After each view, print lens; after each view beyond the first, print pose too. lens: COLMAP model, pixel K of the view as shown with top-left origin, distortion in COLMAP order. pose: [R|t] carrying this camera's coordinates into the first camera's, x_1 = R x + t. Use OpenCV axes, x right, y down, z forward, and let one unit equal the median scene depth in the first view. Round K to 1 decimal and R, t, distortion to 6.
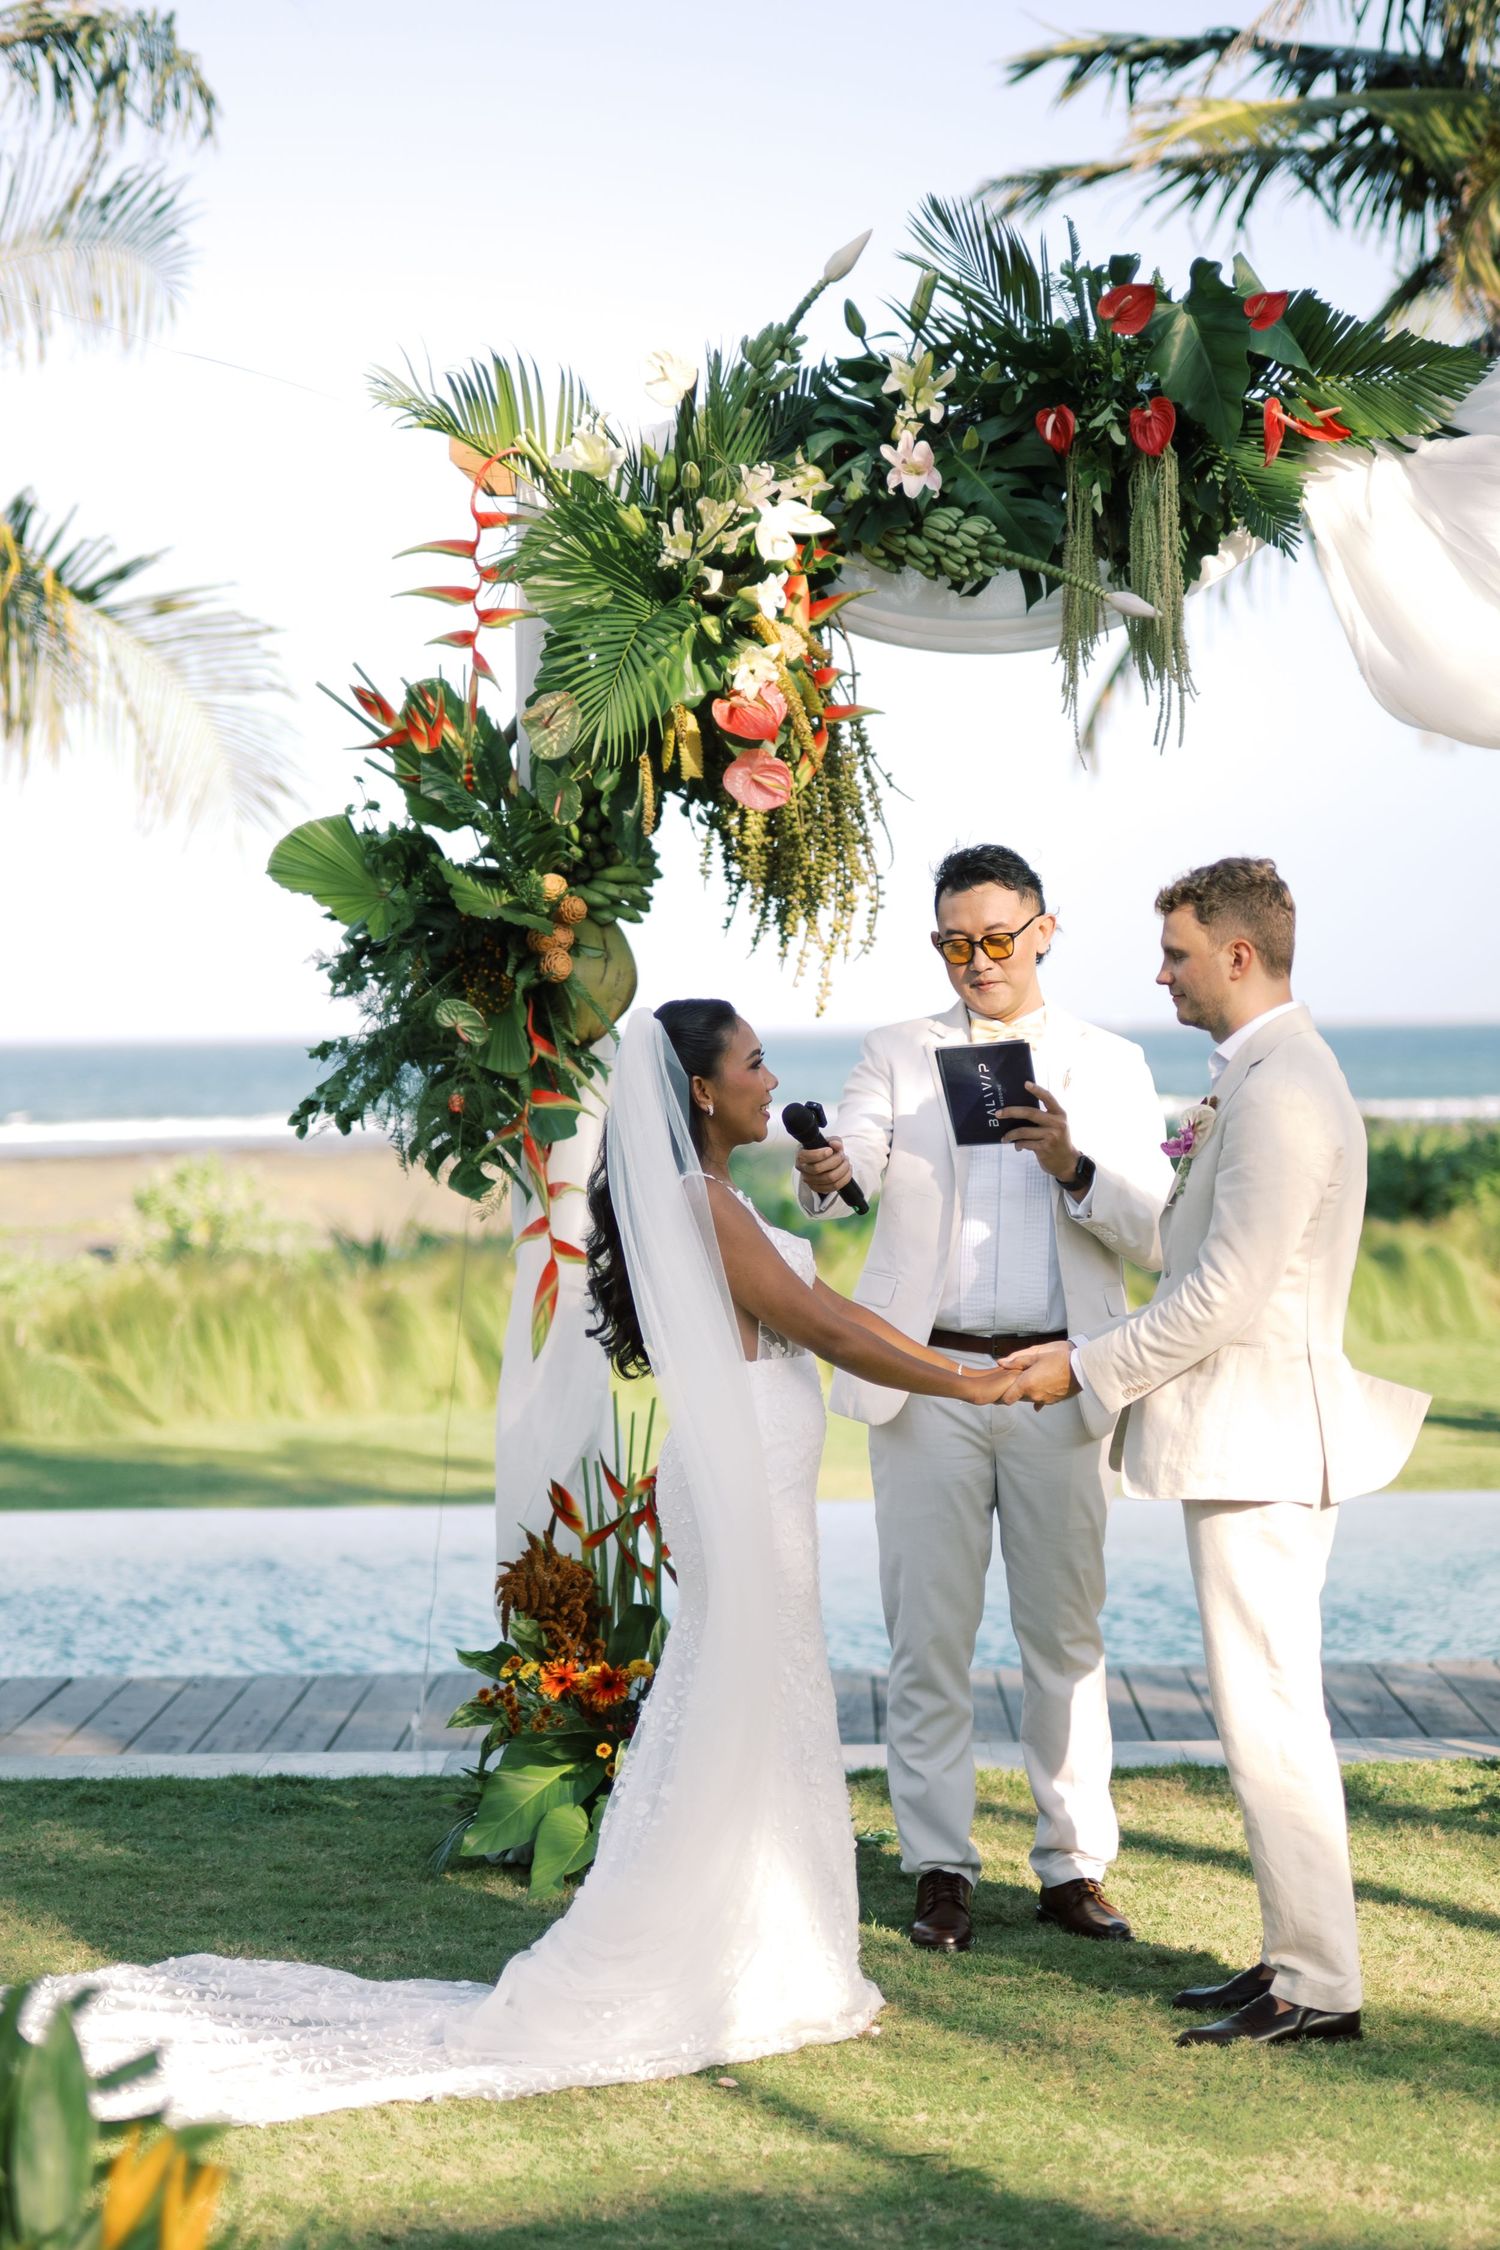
lens RADIAL K [[4686.6, 0, 750.0], [0, 4686.6, 1125.0], [0, 0, 1]] dist [-0.041226, -0.209677]
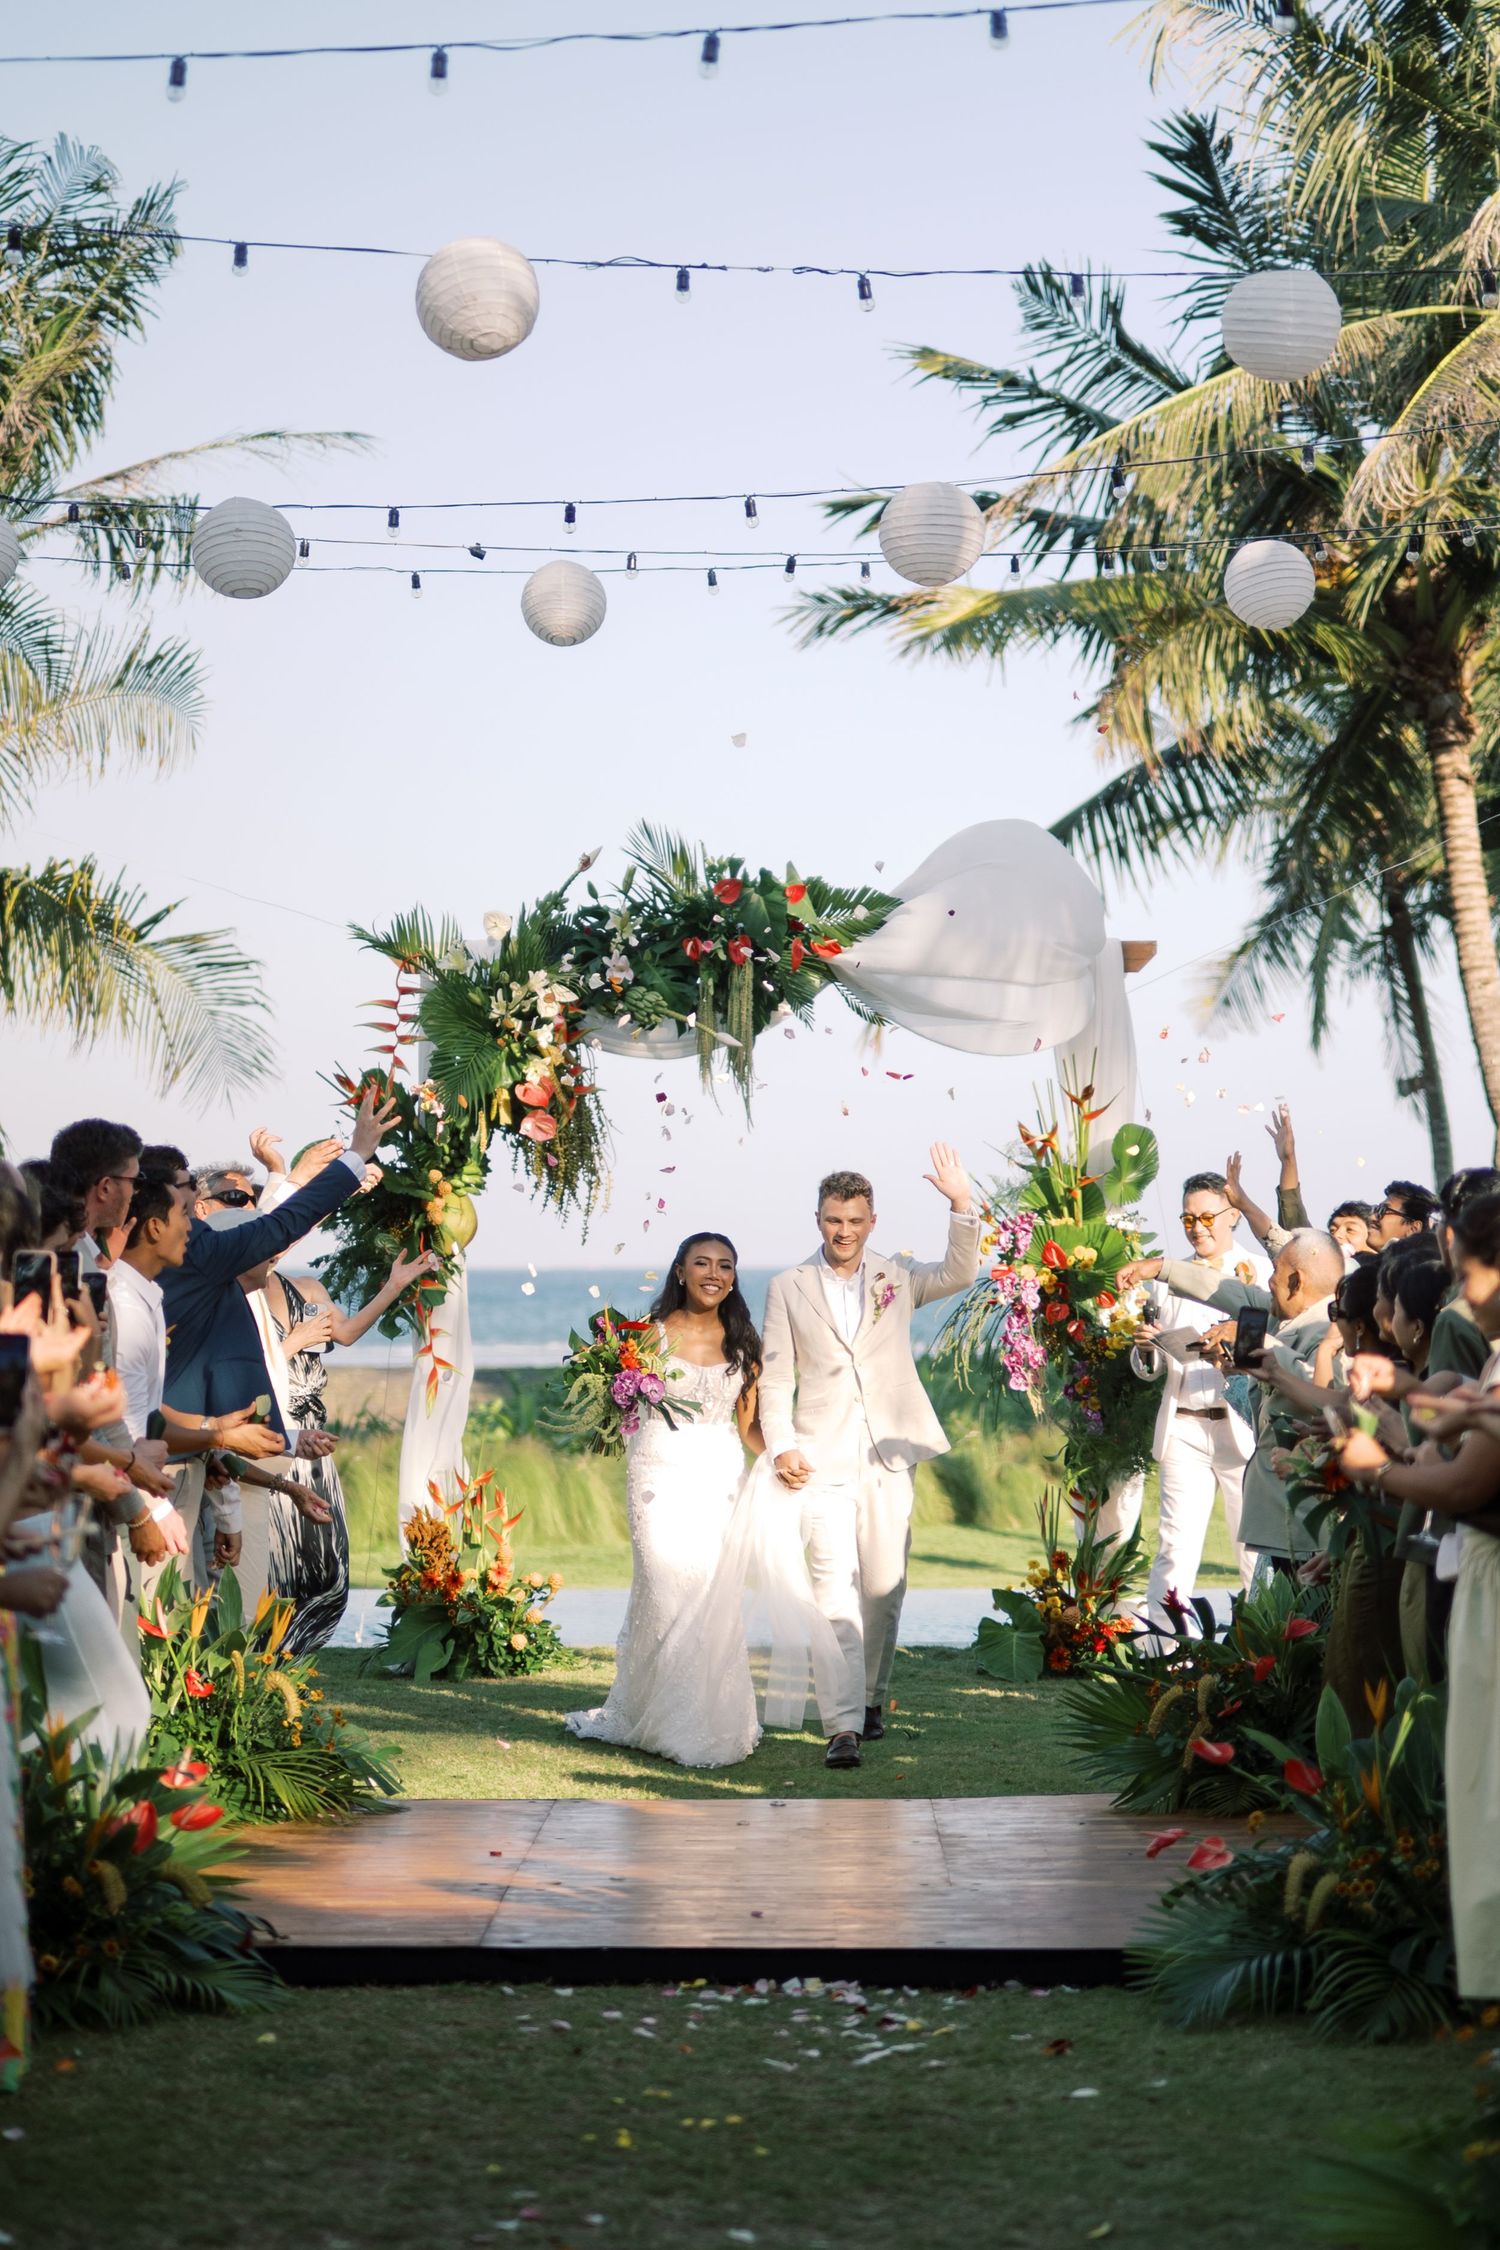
lens RADIAL K [[4715.0, 0, 786.4], [0, 4715.0, 1126.5], [0, 0, 1]] dist [-0.054828, 0.619811]
pose [[0.999783, 0.013641, 0.015762, 0.074243], [-0.012856, 0.998720, -0.048910, 0.022922], [-0.016409, 0.048697, 0.998679, -0.981098]]
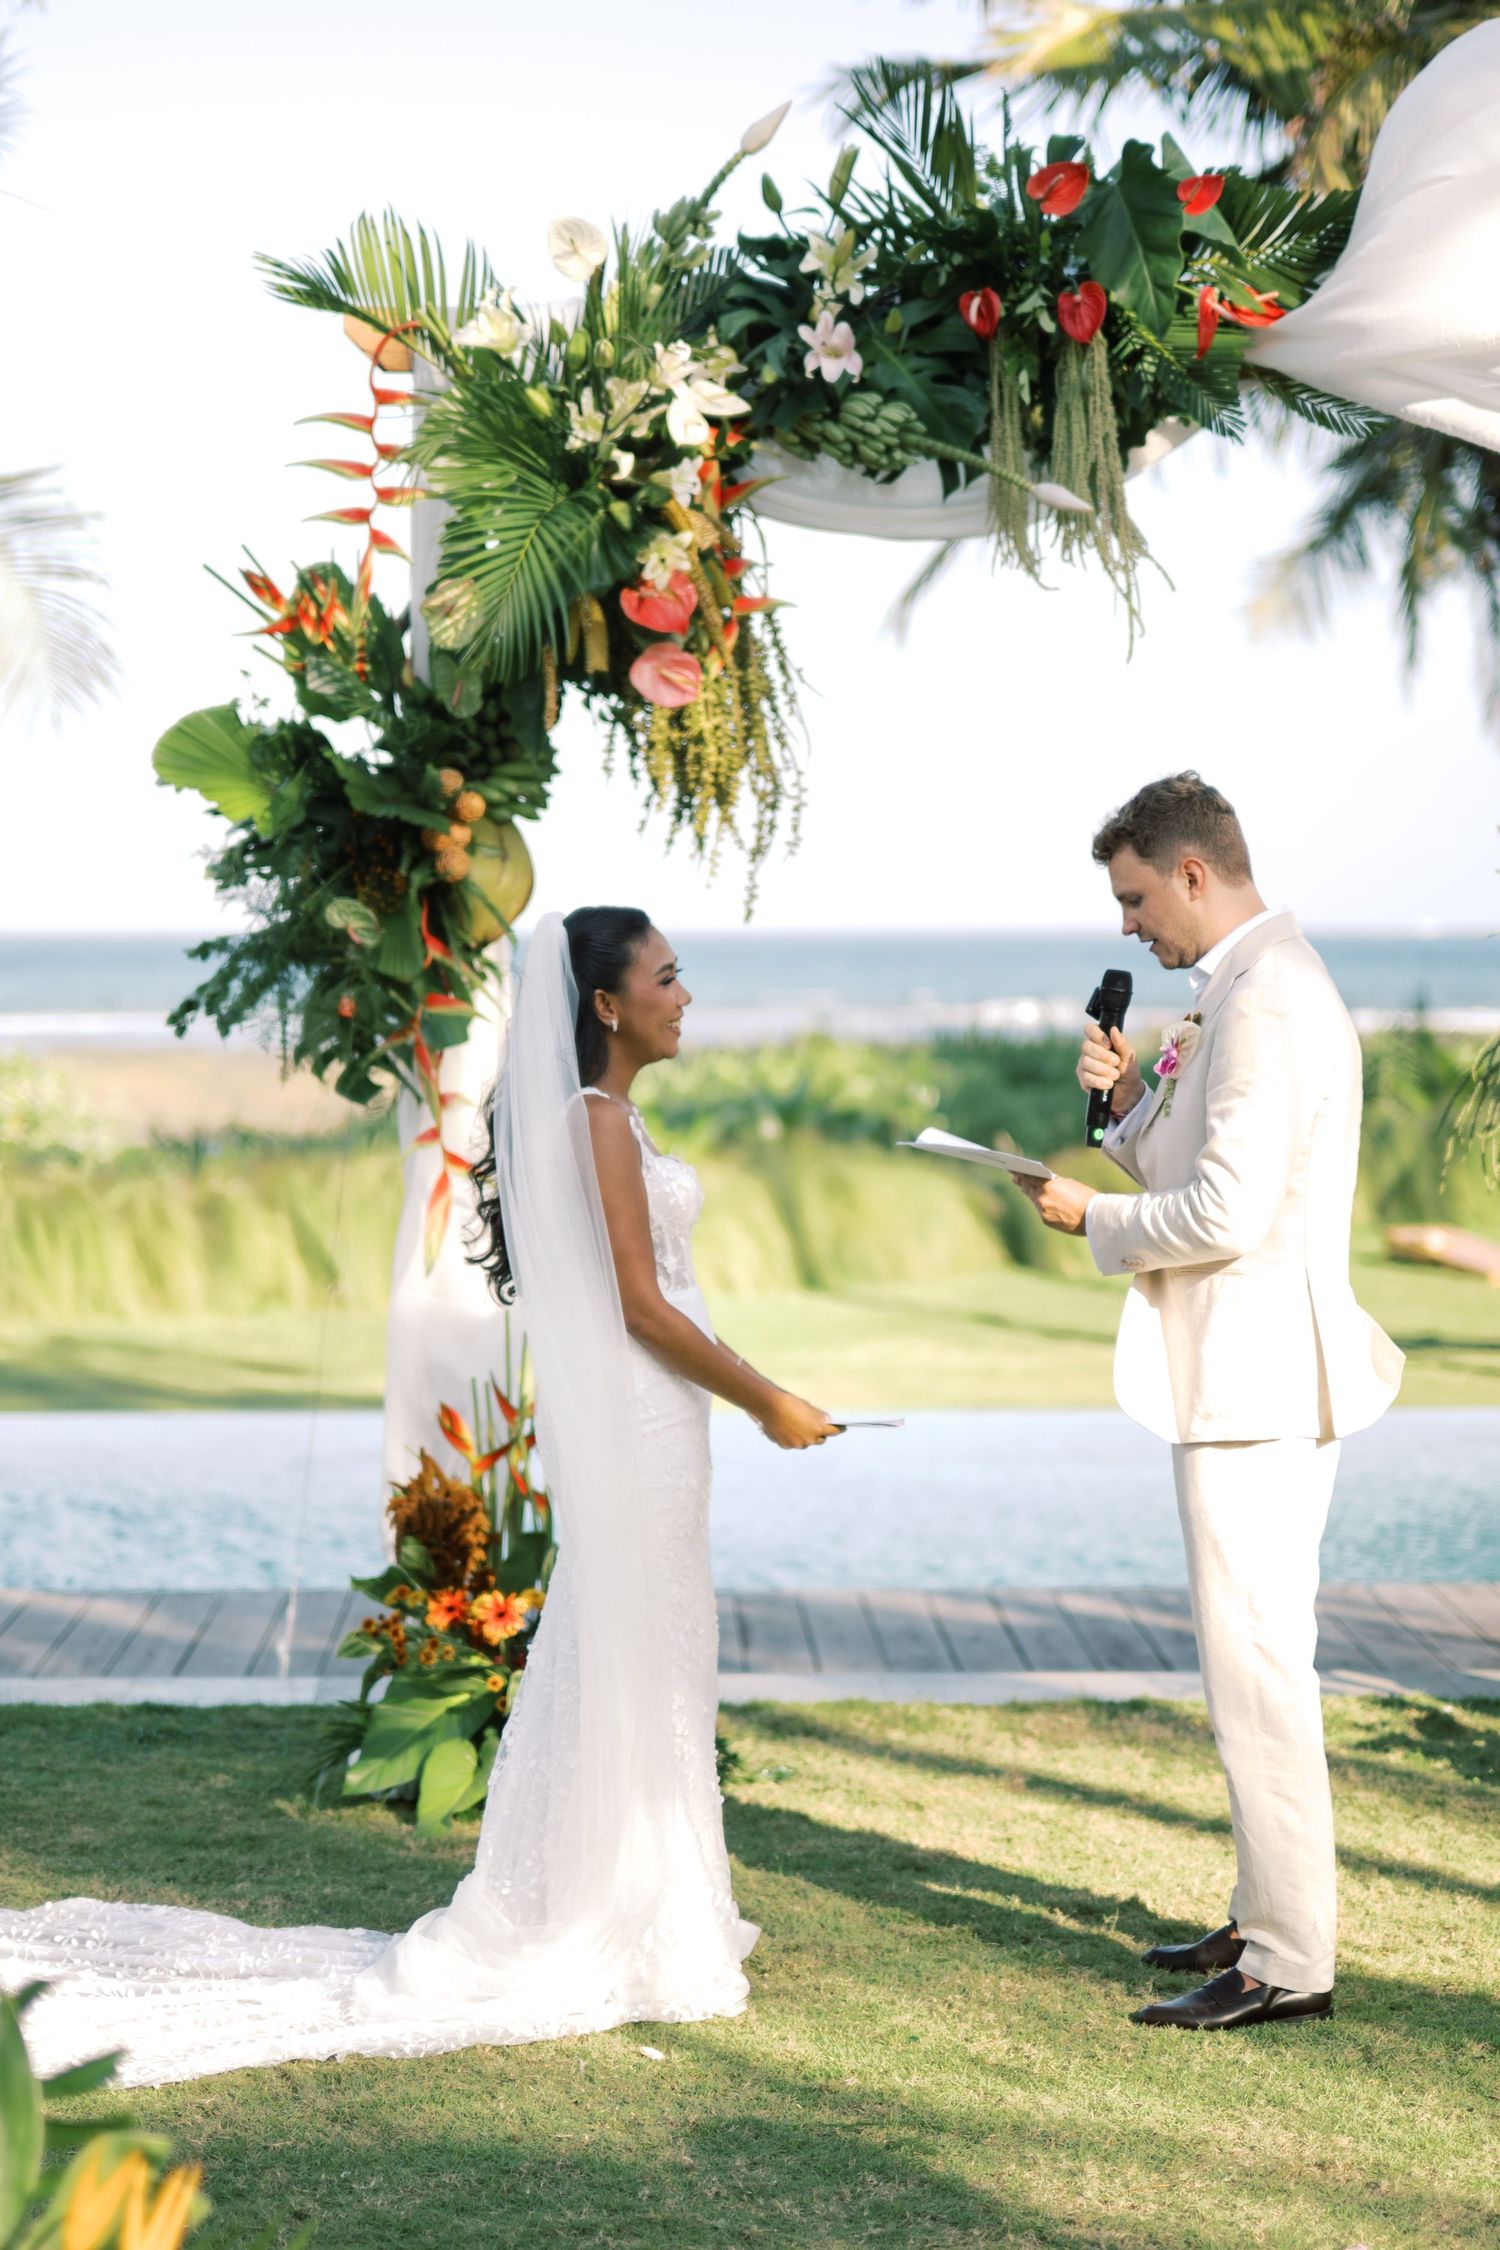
lens RADIAL K [[4686.6, 0, 750.0], [0, 4686.6, 1125.0], [0, 0, 1]] dist [-0.041226, -0.209677]
pose [[0.999027, 0.012089, 0.042417, -0.020457], [-0.012995, 0.999692, 0.021153, -0.001905], [-0.042148, -0.021683, 0.998876, 0.039982]]
